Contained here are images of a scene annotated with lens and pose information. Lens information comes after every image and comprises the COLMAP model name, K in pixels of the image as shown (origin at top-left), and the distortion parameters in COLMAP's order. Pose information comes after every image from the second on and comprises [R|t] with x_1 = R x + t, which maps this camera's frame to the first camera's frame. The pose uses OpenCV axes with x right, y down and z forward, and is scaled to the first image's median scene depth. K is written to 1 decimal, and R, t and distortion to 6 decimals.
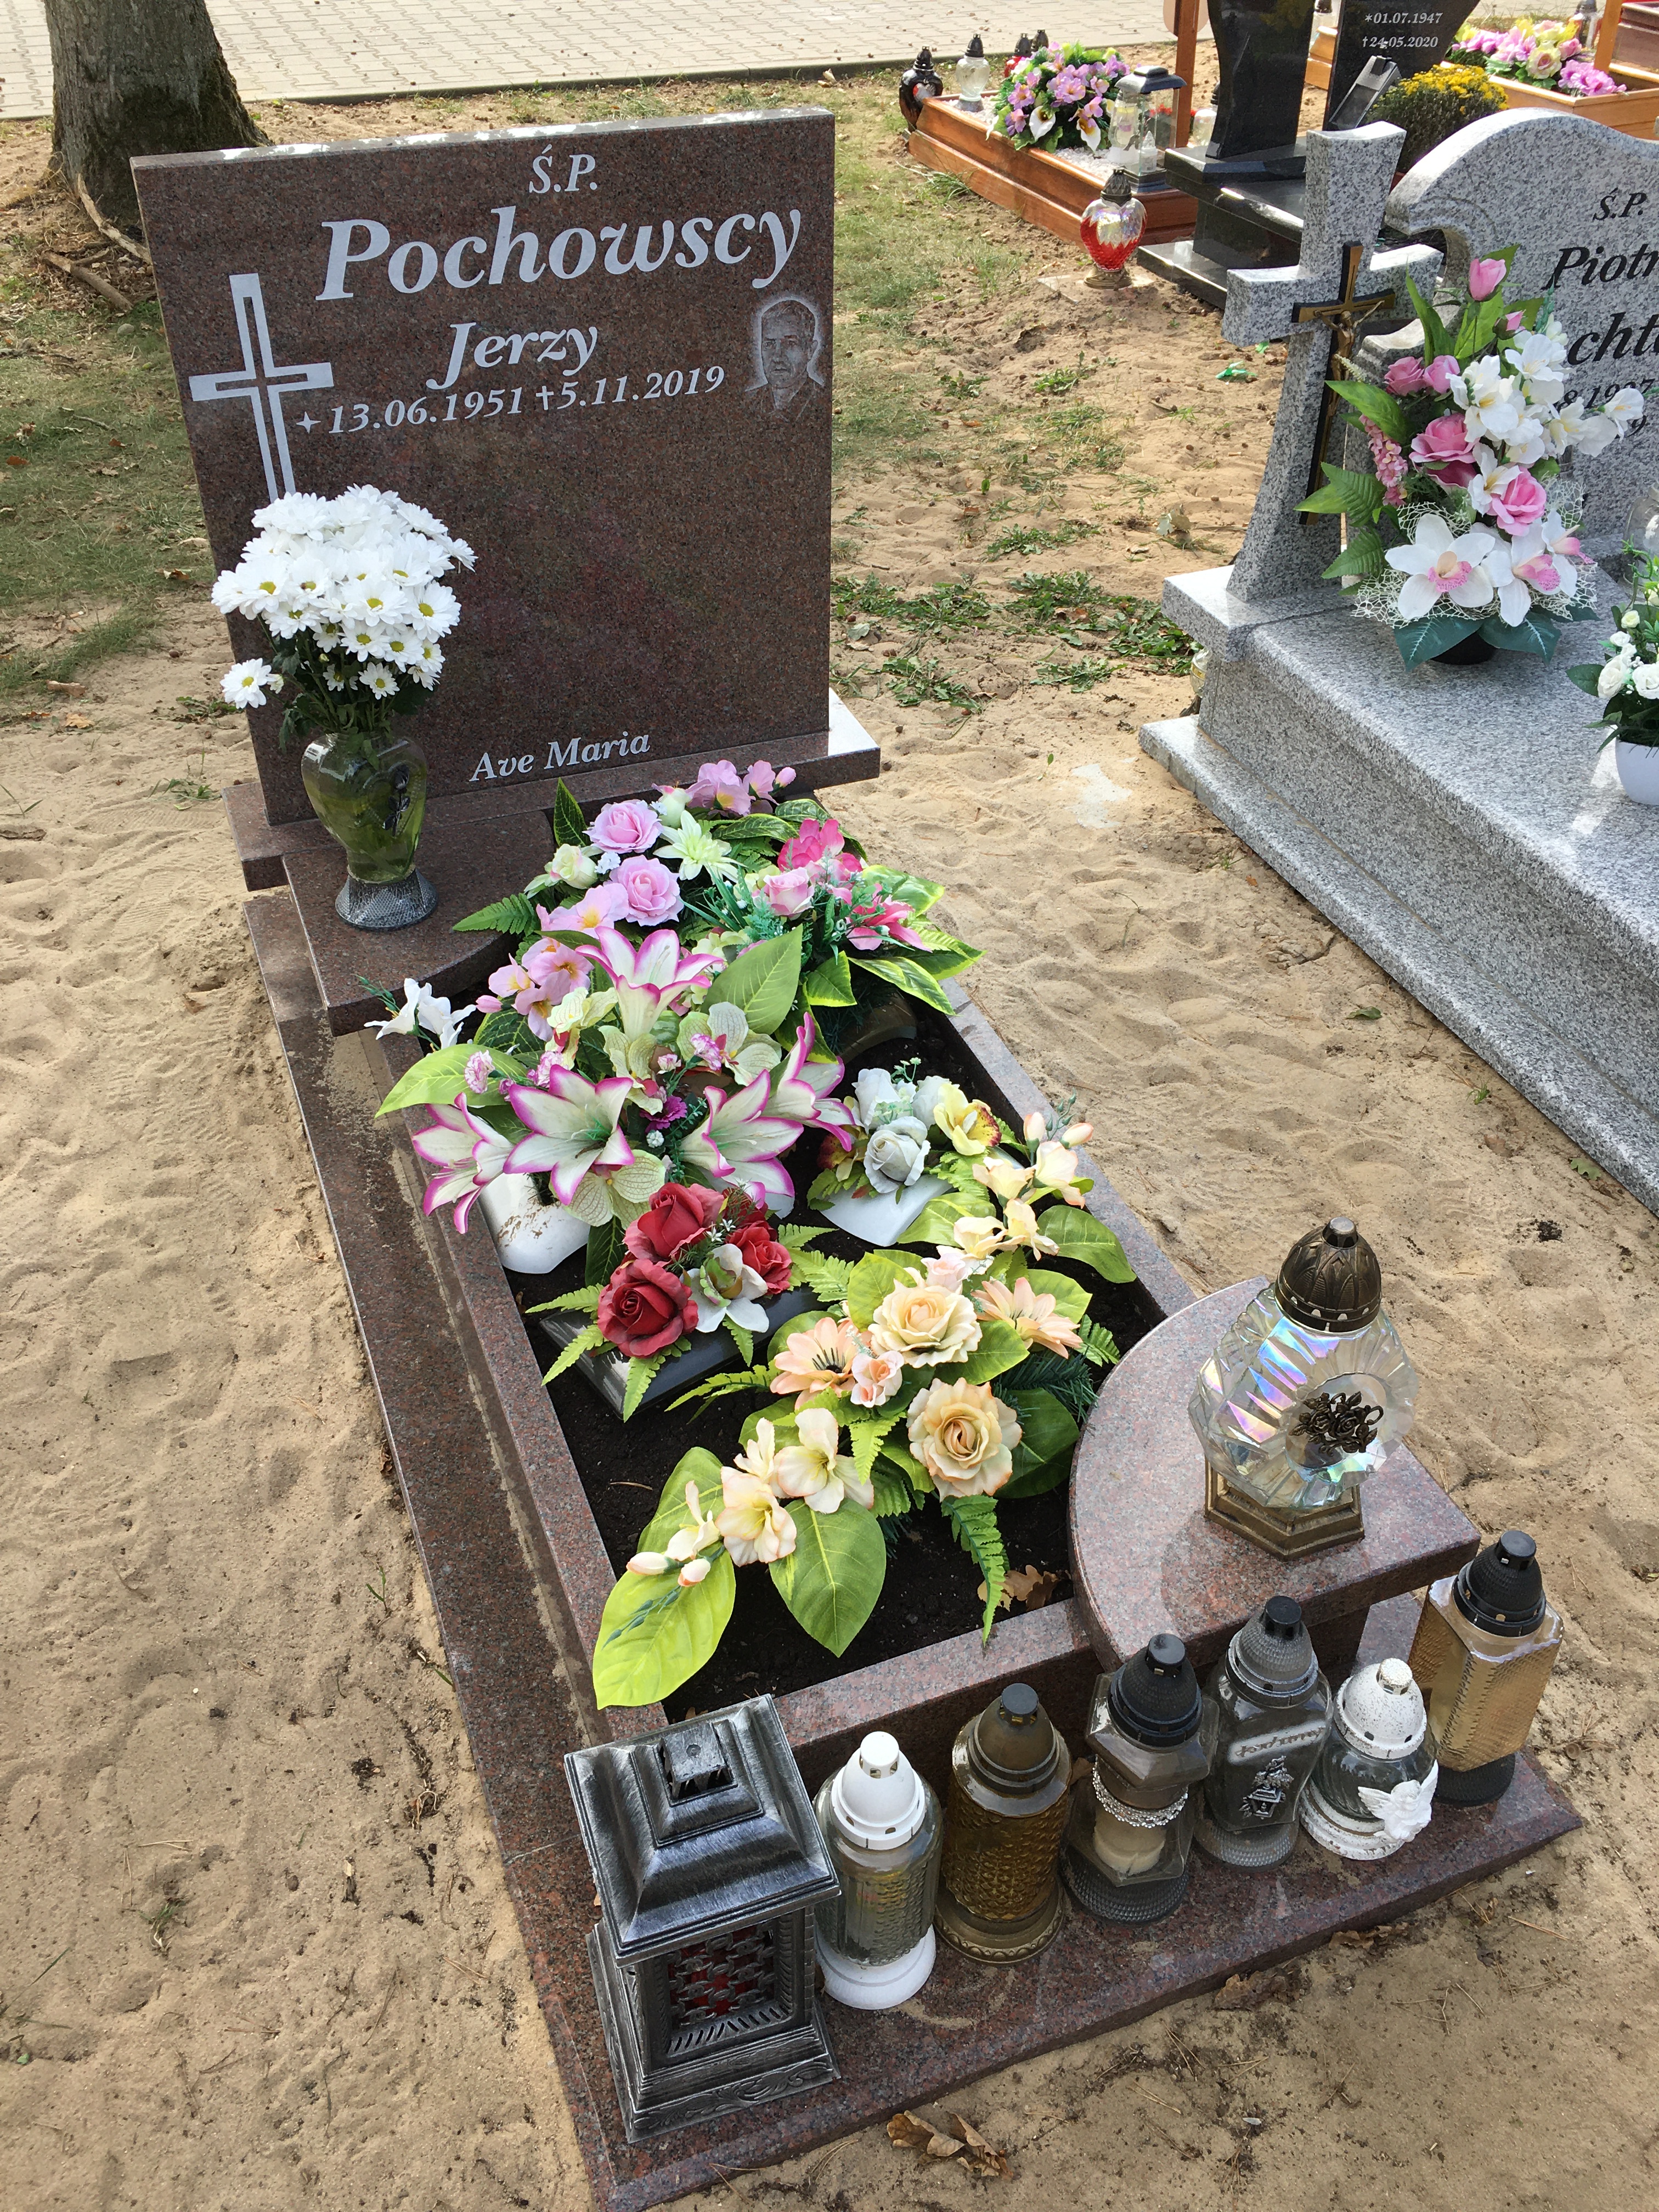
lens RADIAL K [[1882.2, 0, 829.5], [0, 1882.2, 1106.0], [0, 0, 1]] dist [0.074786, -0.084220]
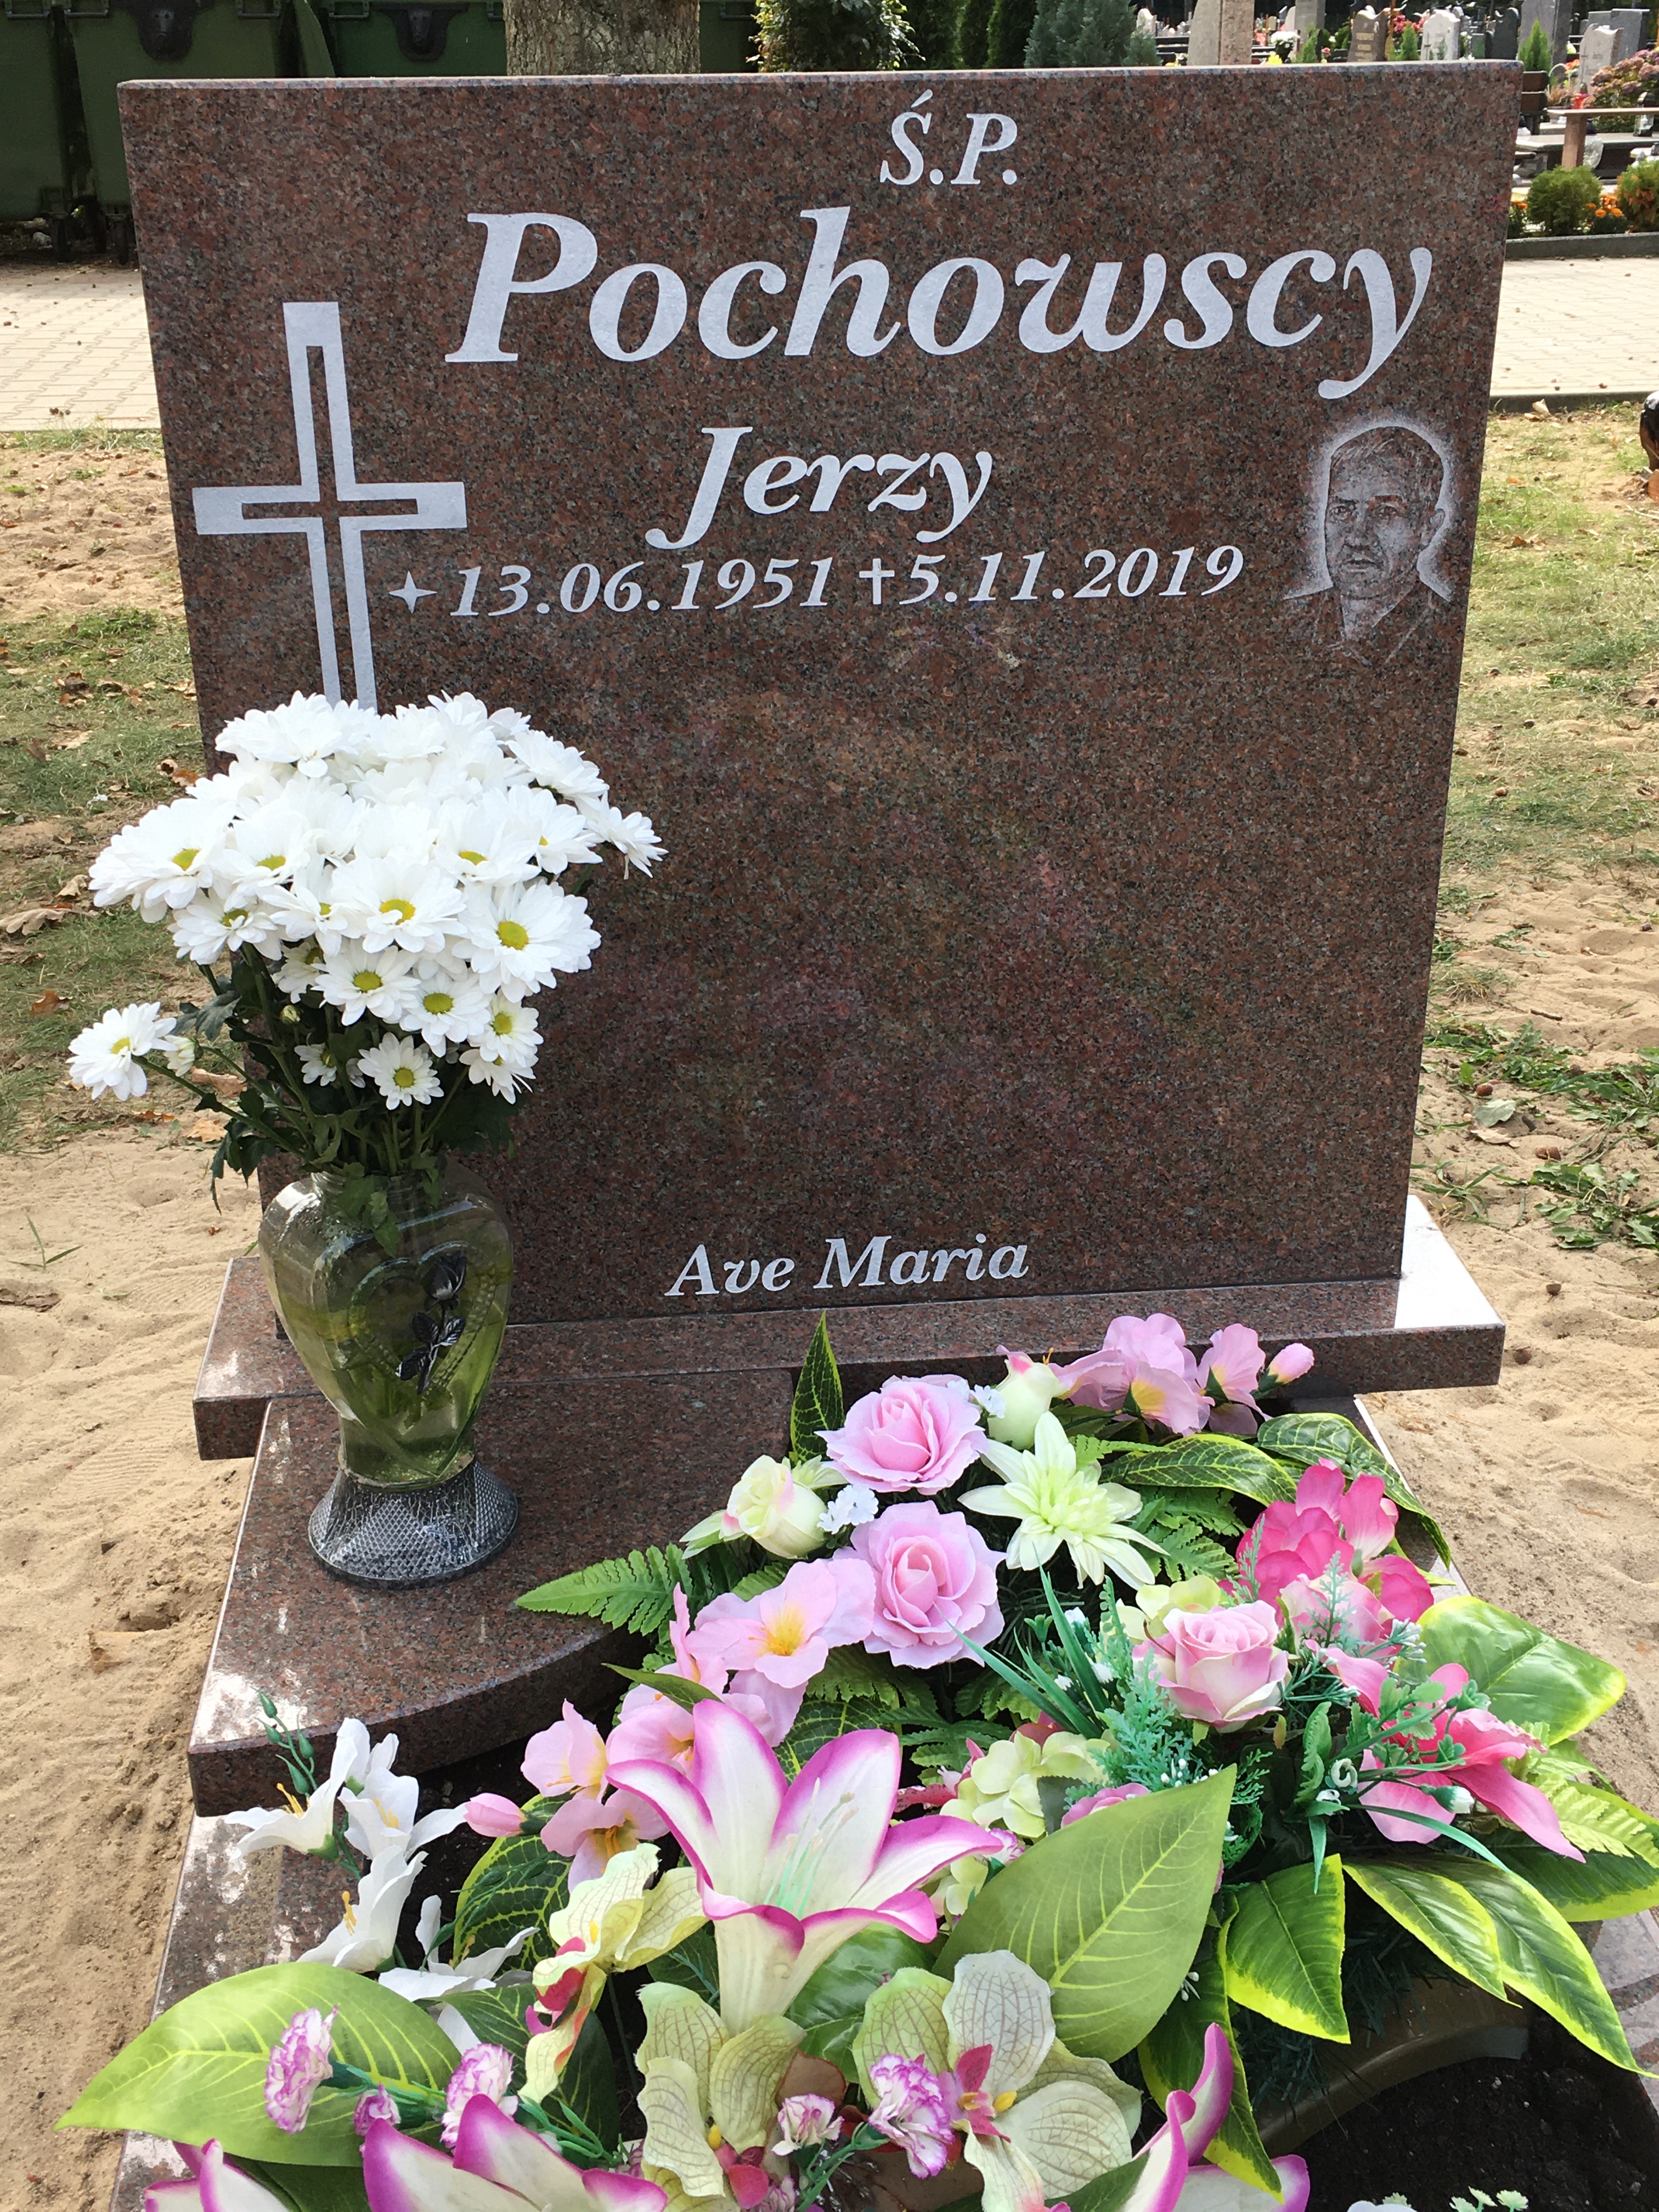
lens RADIAL K [[2394.8, 0, 832.6], [0, 2394.8, 1097.5], [0, 0, 1]] dist [0.061834, -0.002098]
pose [[0.960661, 0.095570, -0.260761, 0.019613], [-0.157729, 0.960554, -0.229037, -0.091561], [0.228586, 0.261156, 0.937841, 0.433193]]
